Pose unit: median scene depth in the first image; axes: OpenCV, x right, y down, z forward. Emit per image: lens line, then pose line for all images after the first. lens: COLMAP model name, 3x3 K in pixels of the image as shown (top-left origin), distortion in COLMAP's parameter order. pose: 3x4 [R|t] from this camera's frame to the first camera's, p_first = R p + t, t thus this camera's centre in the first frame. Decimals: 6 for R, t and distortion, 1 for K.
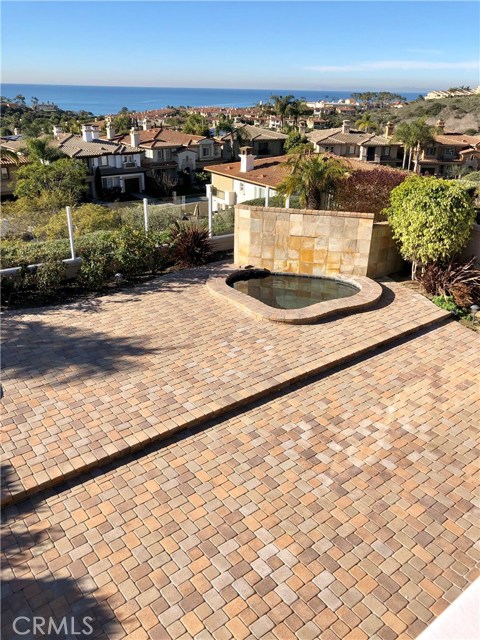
lens RADIAL K [[525.5, 0, 240.0], [0, 525.5, 320.0], [0, 0, 1]] dist [-0.002198, -0.004558]
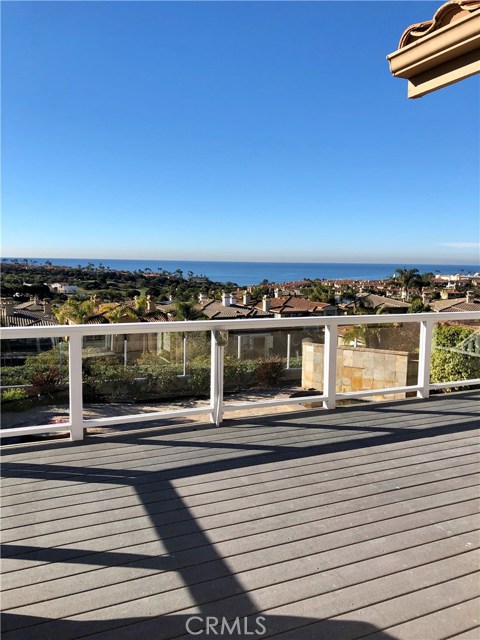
lens RADIAL K [[517.4, 0, 240.0], [0, 517.4, 320.0], [0, 0, 1]] dist [0.030507, -0.011200]
pose [[0.968795, 0.023716, -0.246726, 0.046967], [-0.097137, 0.952116, -0.289896, 0.036938], [0.228036, 0.304816, 0.924709, -0.082376]]
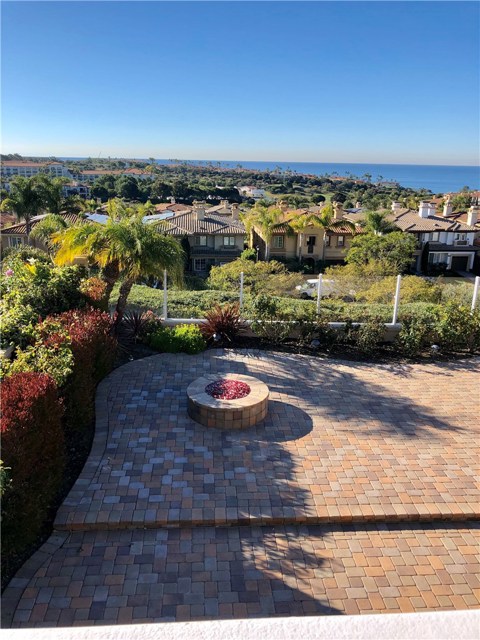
lens RADIAL K [[517.4, 0, 240.0], [0, 517.4, 320.0], [0, 0, 1]] dist [0.030507, -0.011200]
pose [[0.825189, 0.163782, -0.540591, -0.002400], [-0.232785, 0.970596, -0.061276, 0.003522], [0.514659, 0.176406, 0.839051, -0.011175]]
